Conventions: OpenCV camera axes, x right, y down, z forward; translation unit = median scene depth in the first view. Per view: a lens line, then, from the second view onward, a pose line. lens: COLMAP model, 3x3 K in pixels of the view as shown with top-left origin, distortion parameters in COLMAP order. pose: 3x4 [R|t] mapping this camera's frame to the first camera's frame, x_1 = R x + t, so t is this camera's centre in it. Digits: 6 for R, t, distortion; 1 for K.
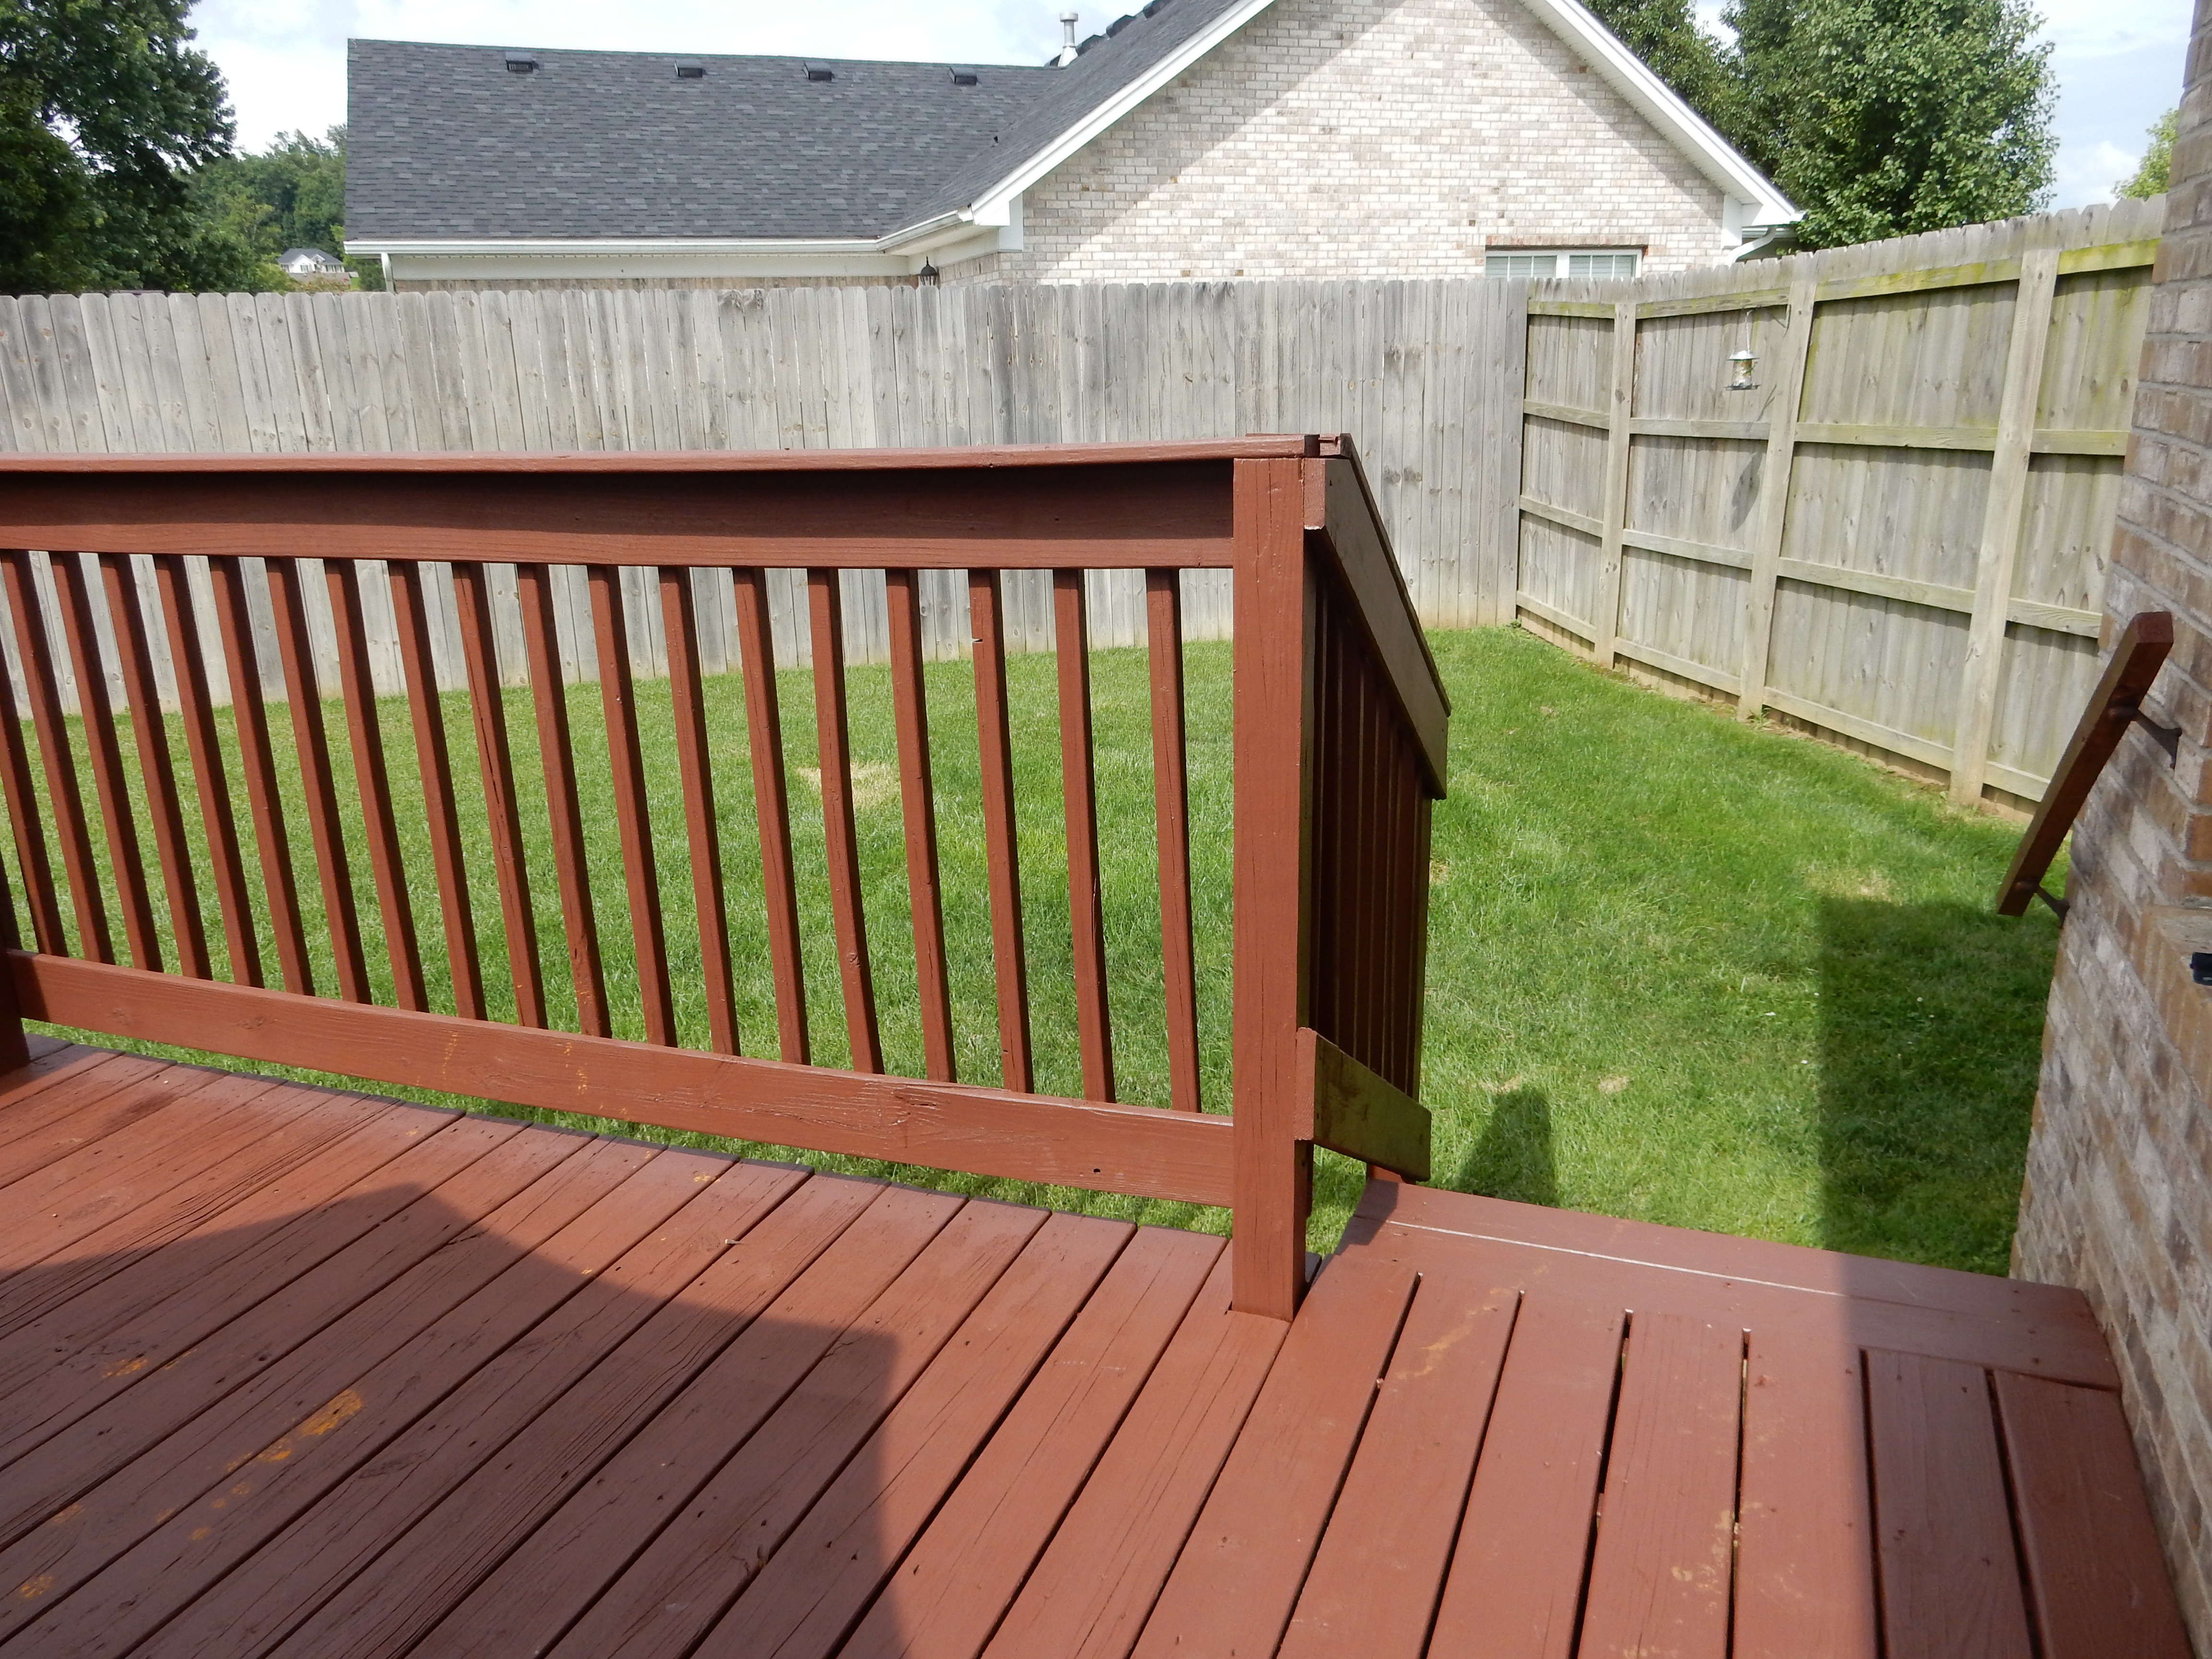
lens RADIAL K [[1638.3, 0, 1105.4], [0, 1638.3, 830.4], [0, 0, 1]] dist [0.003461, -0.001874]
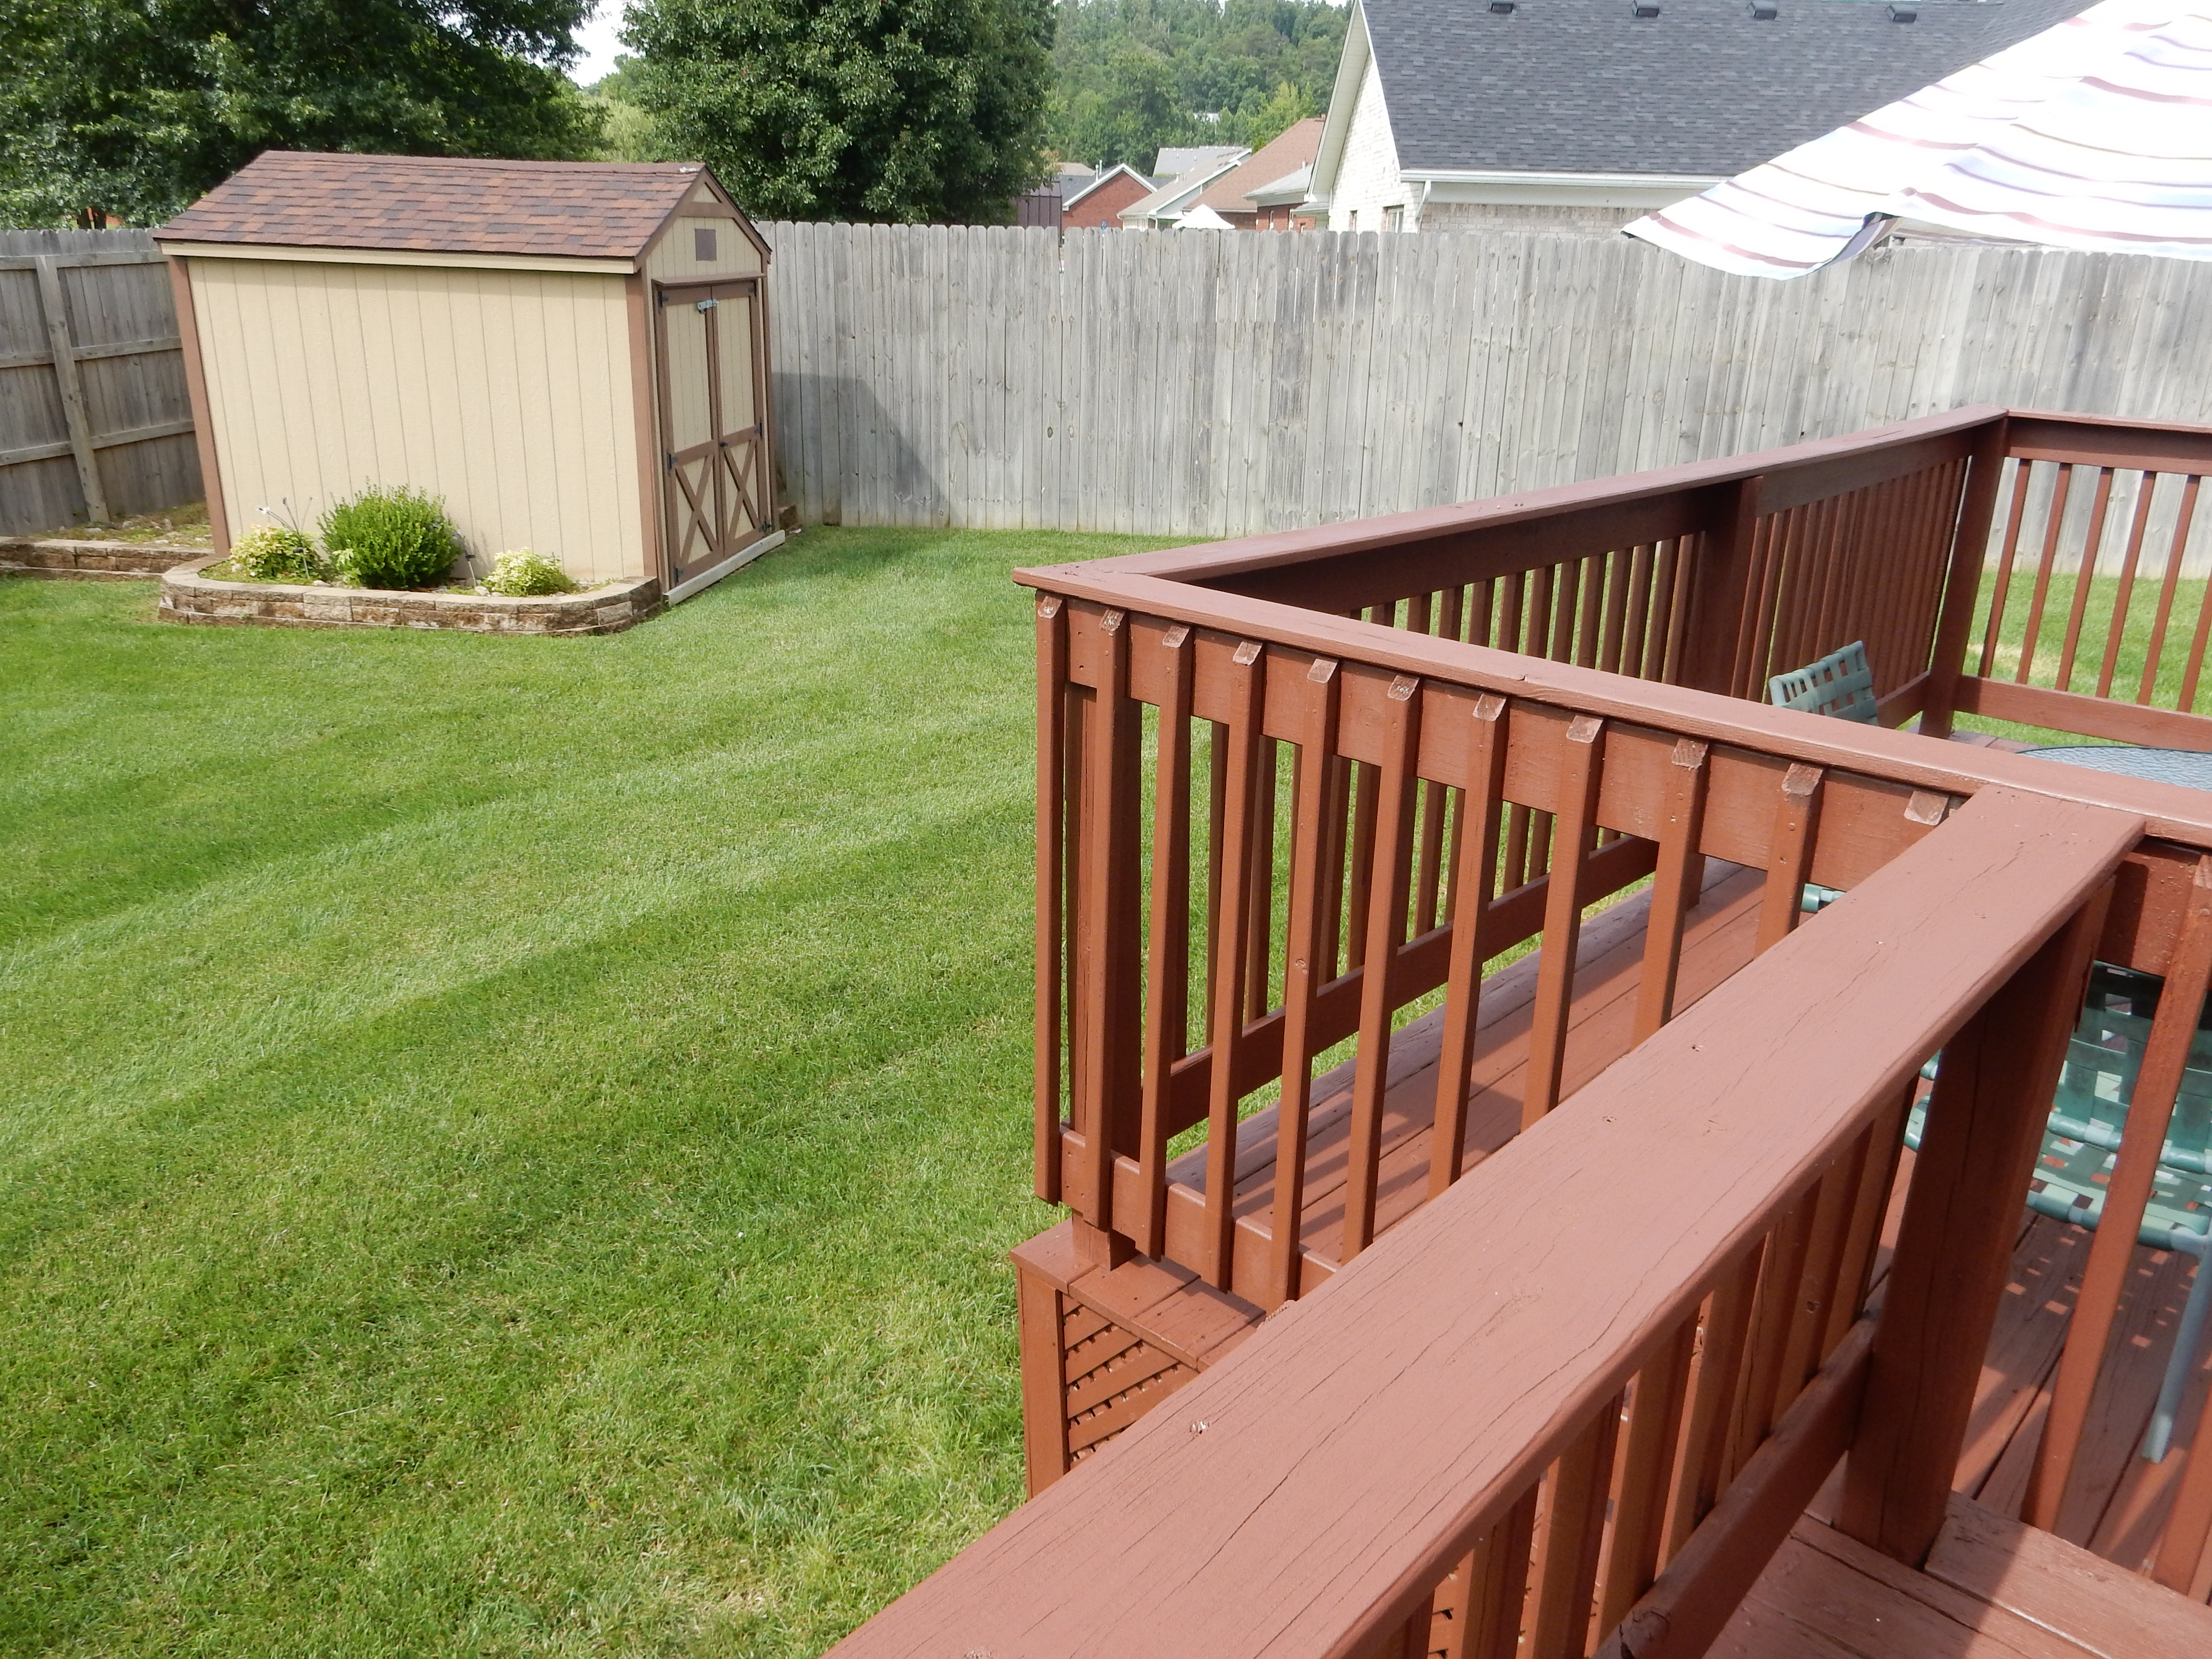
lens RADIAL K [[1638.3, 0, 1107.3], [0, 1638.3, 826.8], [0, 0, 1]] dist [0.003461, -0.001874]
pose [[0.936620, 0.162724, -0.310264, -0.203010], [-0.143179, 0.986047, 0.084923, 0.047244], [0.319754, -0.035118, 0.946850, -0.229180]]
